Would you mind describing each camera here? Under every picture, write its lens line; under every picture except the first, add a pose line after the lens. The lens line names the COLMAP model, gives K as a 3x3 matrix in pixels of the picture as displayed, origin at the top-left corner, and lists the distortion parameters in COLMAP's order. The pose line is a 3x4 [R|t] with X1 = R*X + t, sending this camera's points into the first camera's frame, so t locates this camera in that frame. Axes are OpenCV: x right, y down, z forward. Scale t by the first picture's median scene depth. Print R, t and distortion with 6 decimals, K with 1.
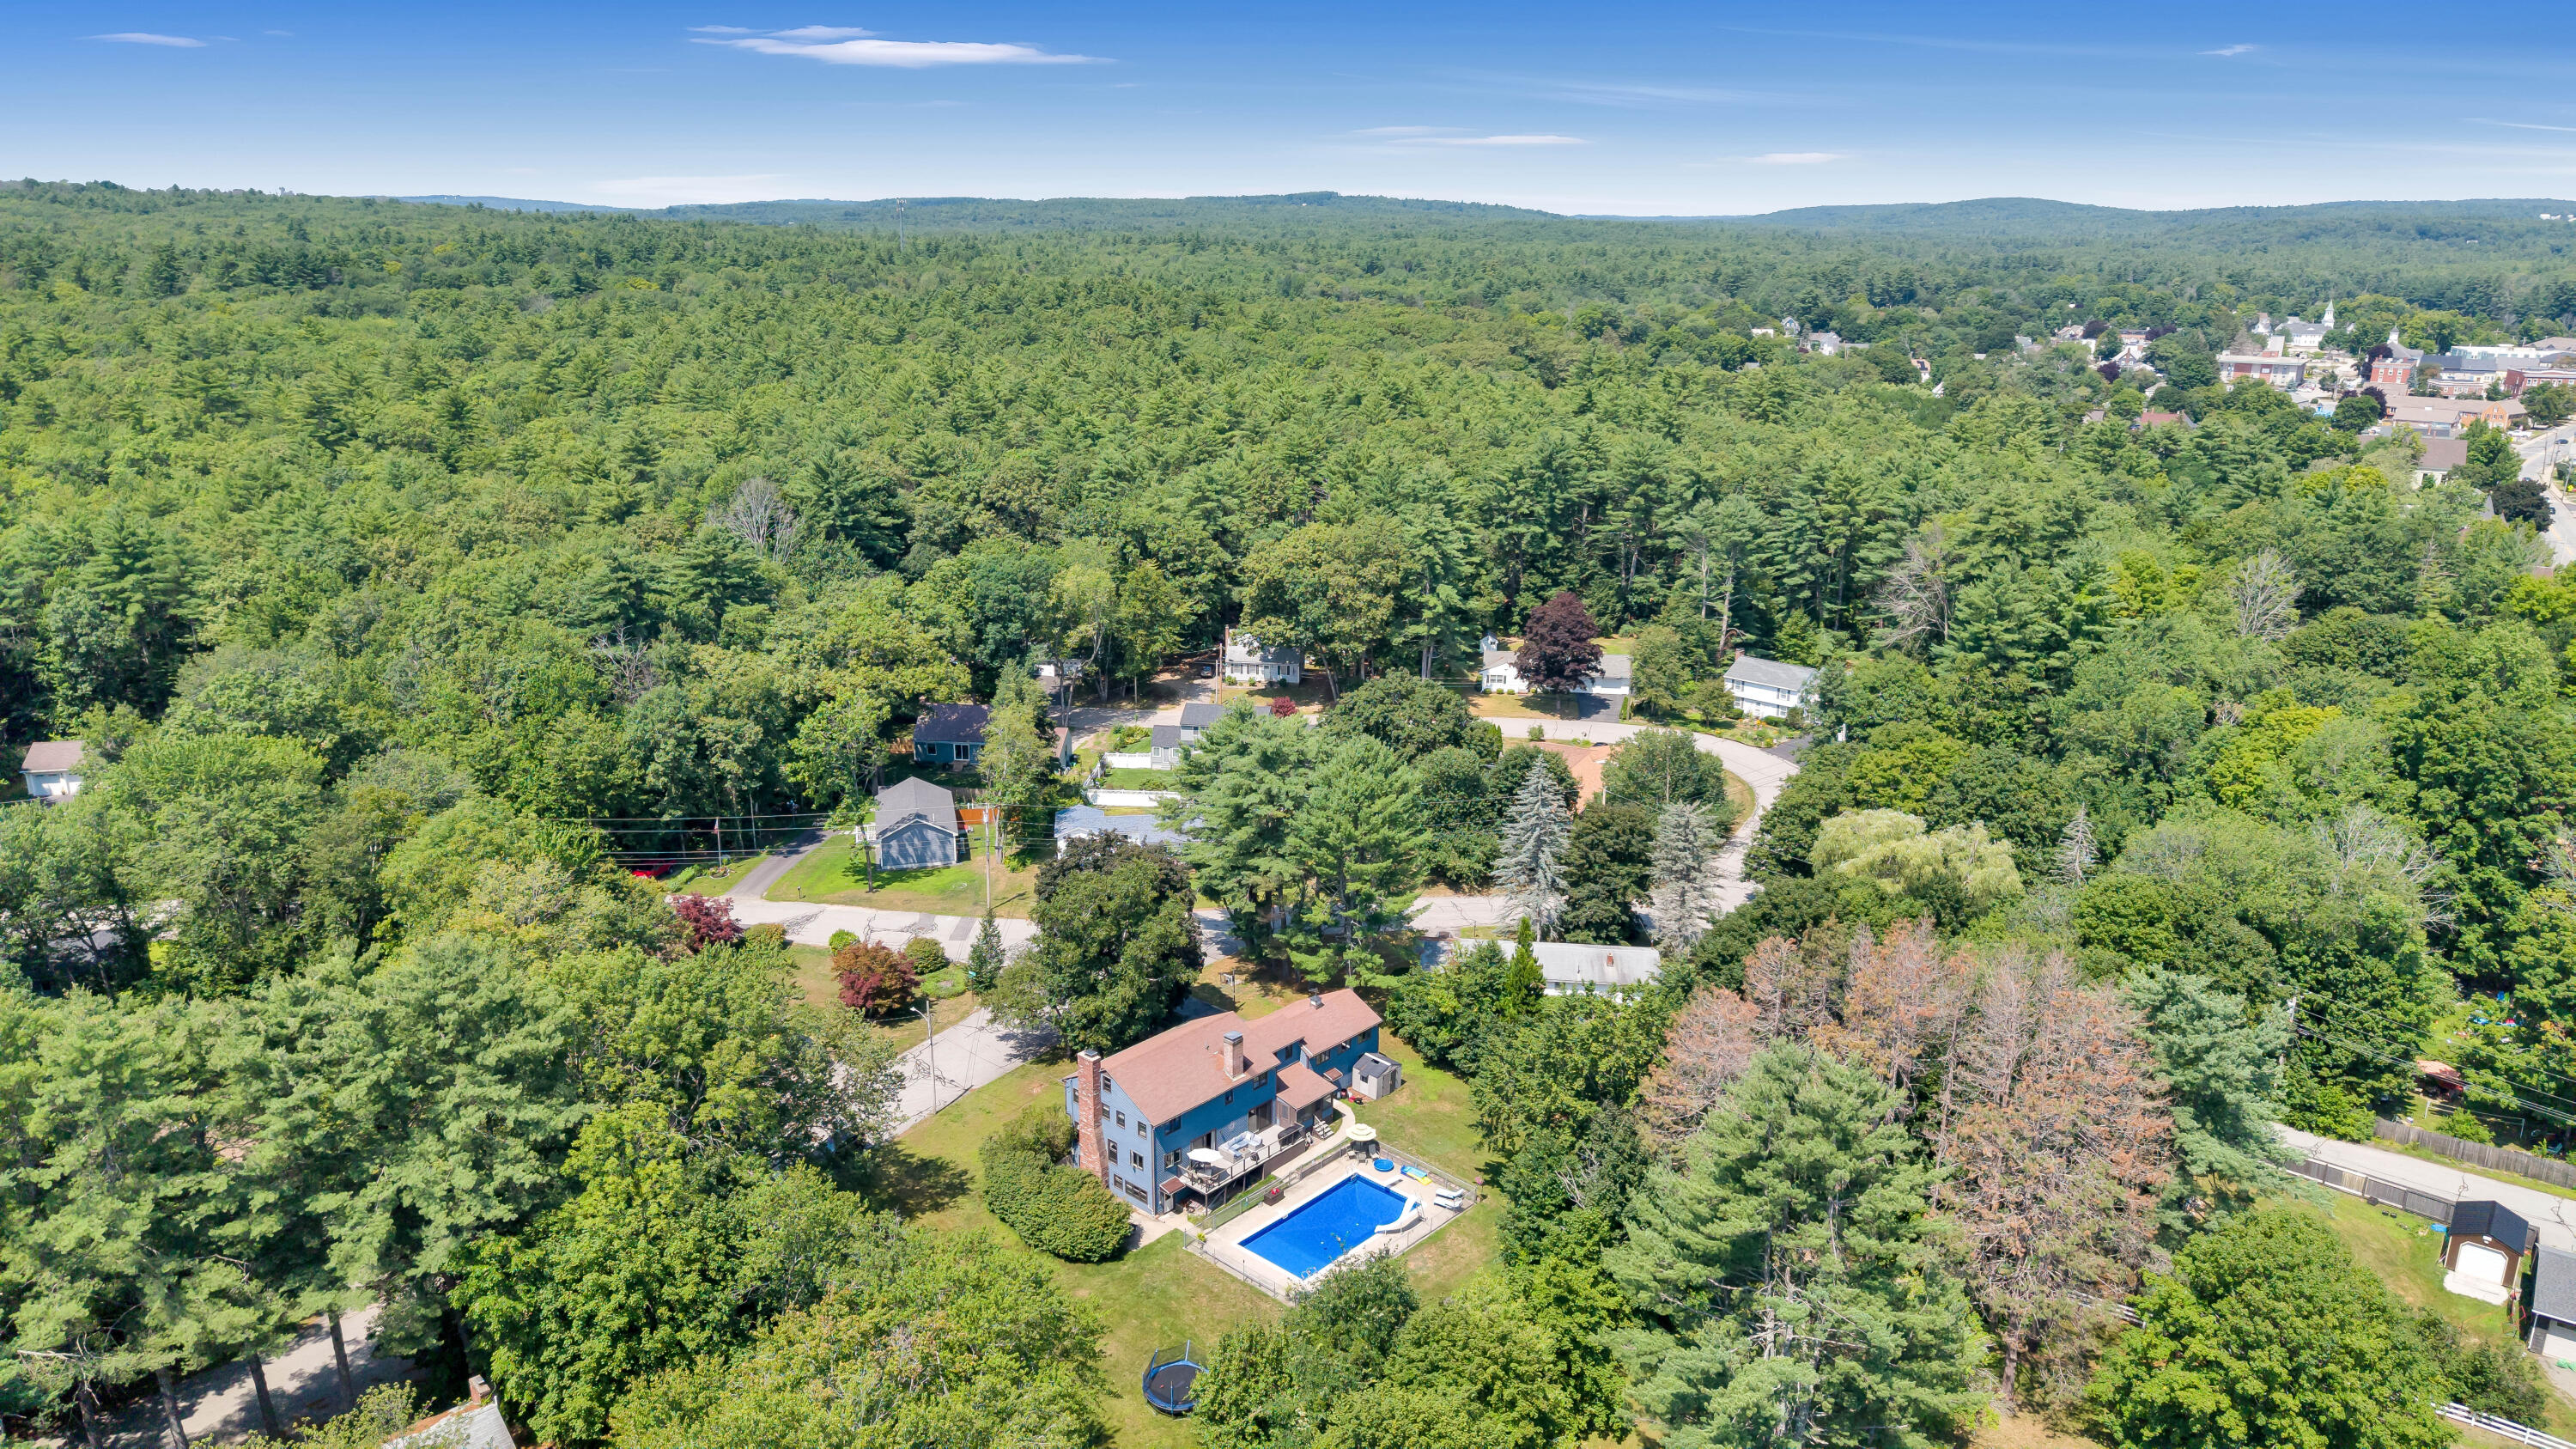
lens RADIAL K [[1729.4, 0, 1301.3], [0, 1729.4, 721.1], [0, 0, 1]] dist [0.024749, -0.024058]
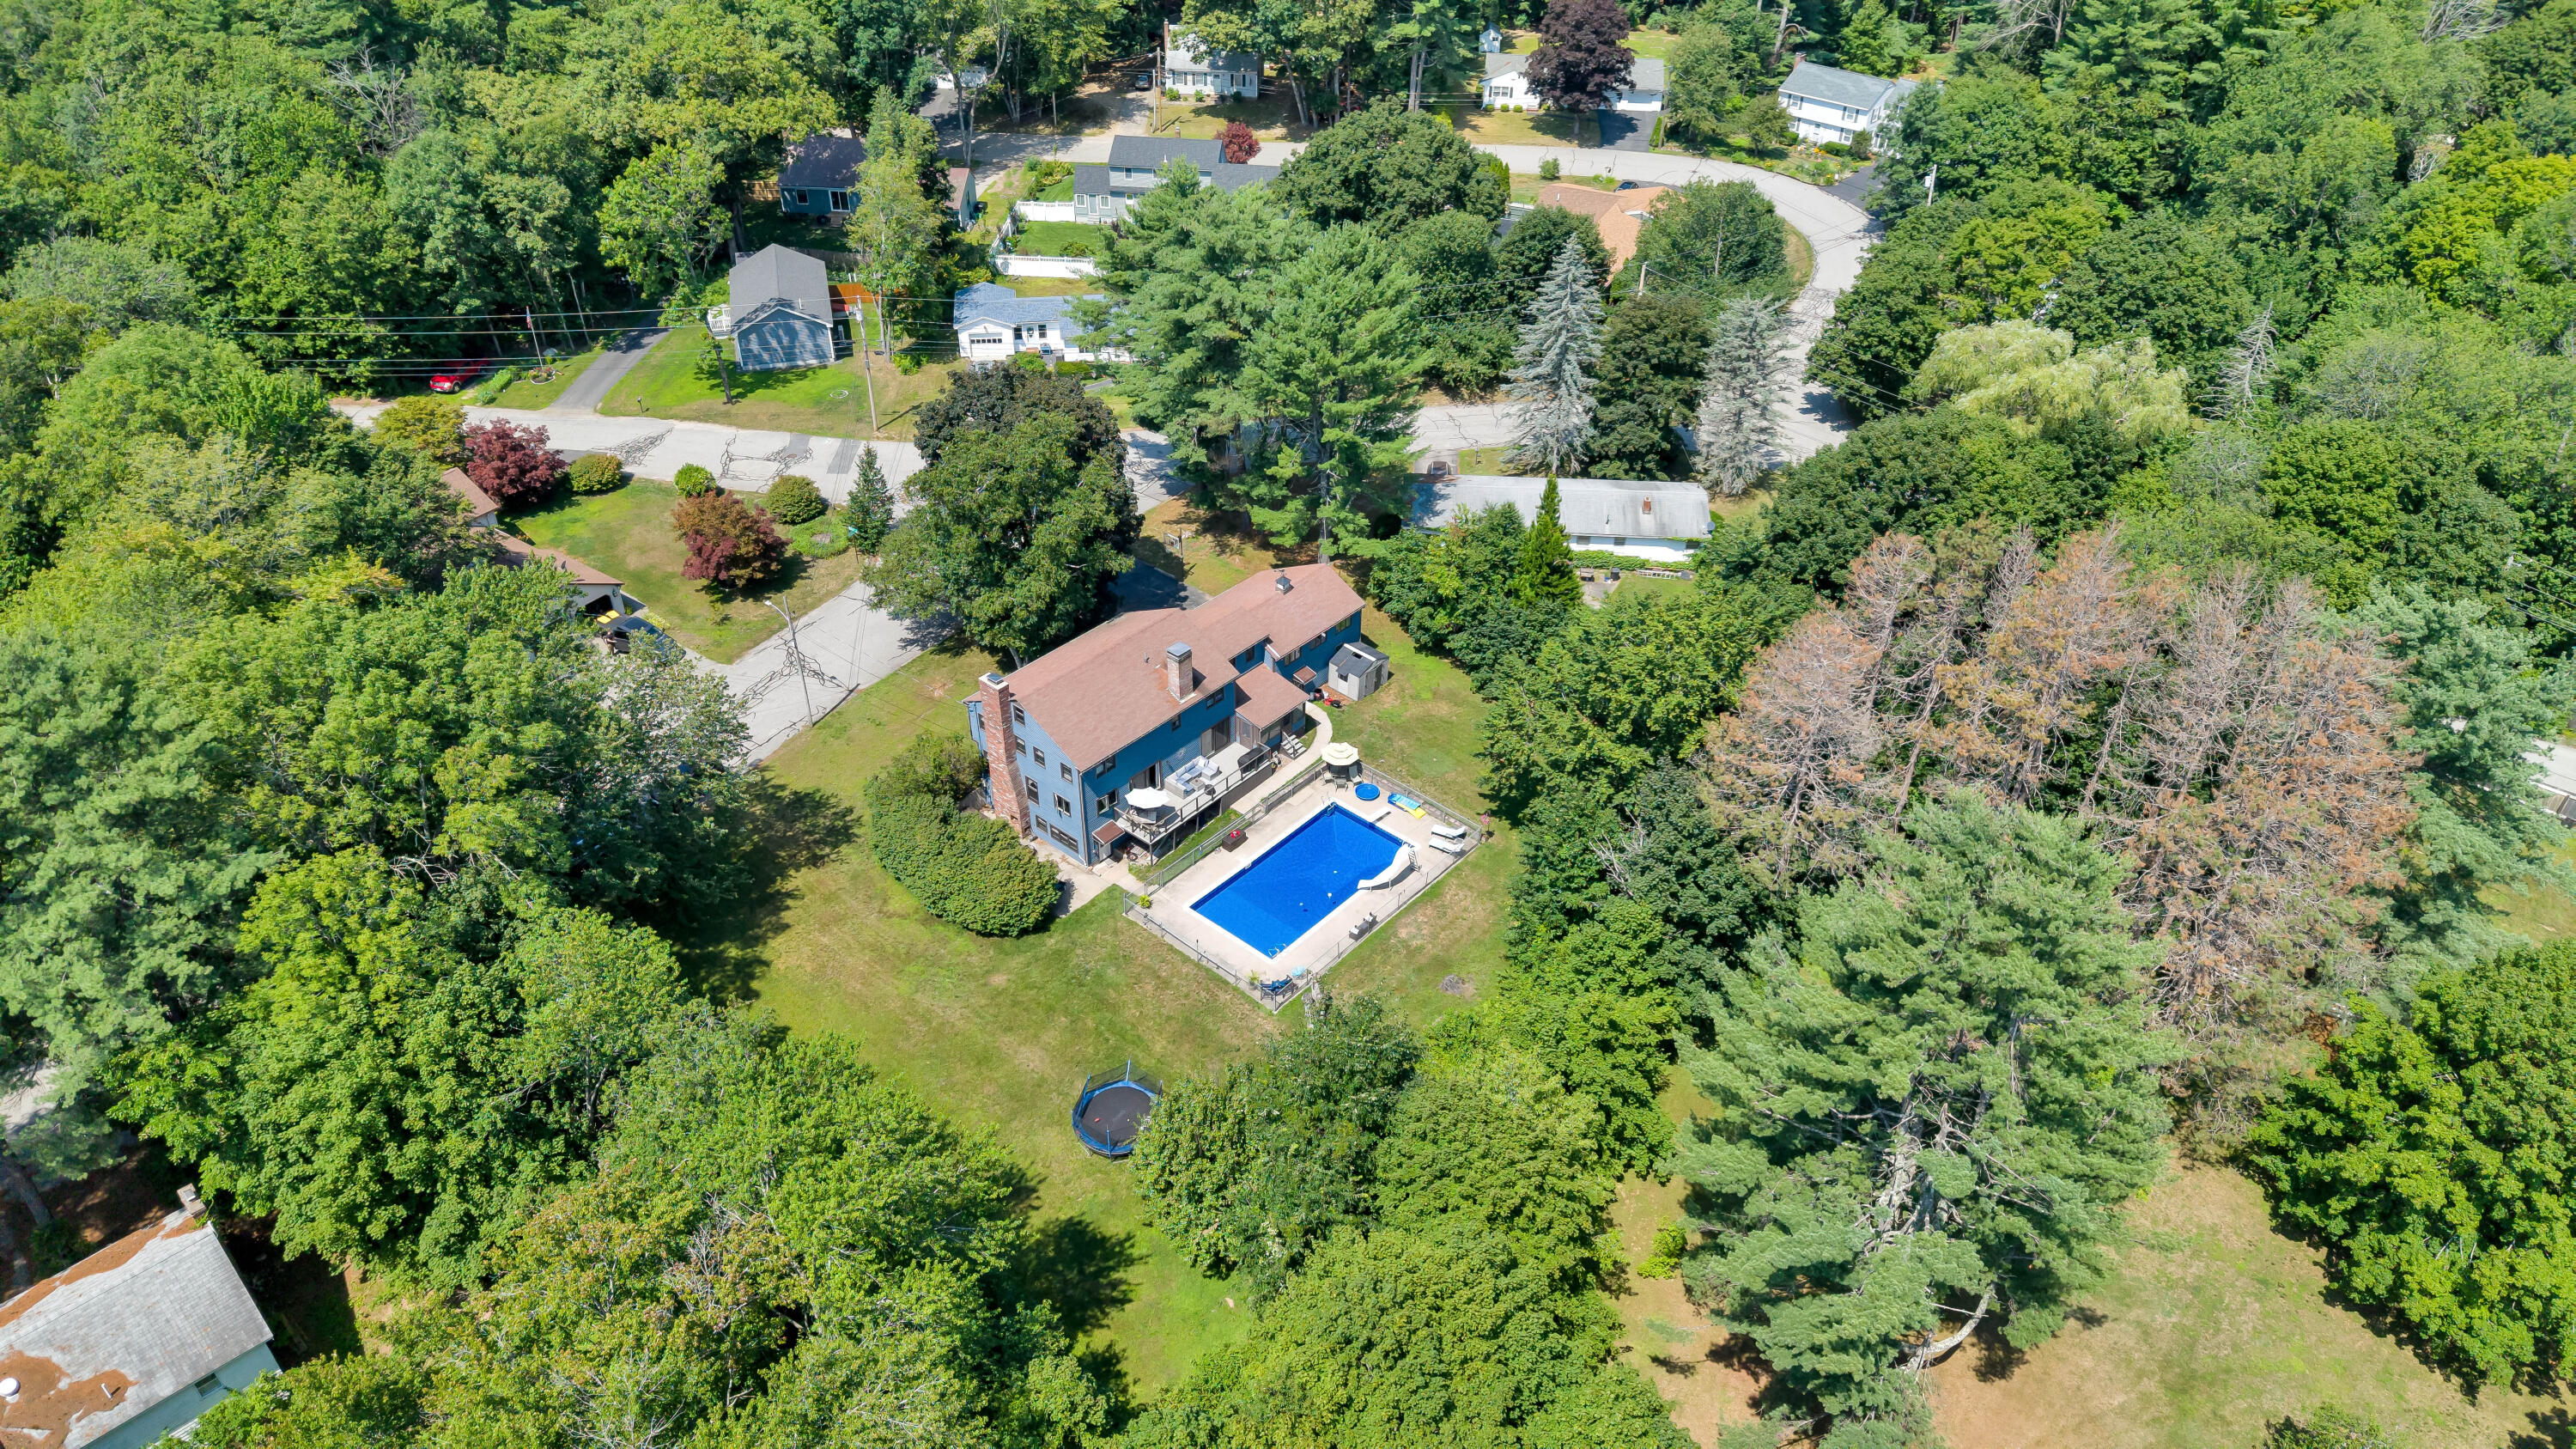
lens RADIAL K [[1729.4, 0, 1301.3], [0, 1729.4, 721.1], [0, 0, 1]] dist [0.024749, -0.024058]
pose [[0.999765, -0.011360, 0.018463, 0.001118], [0.004310, 0.938856, 0.344283, -0.045948], [-0.021245, -0.344123, 0.938684, 0.211366]]
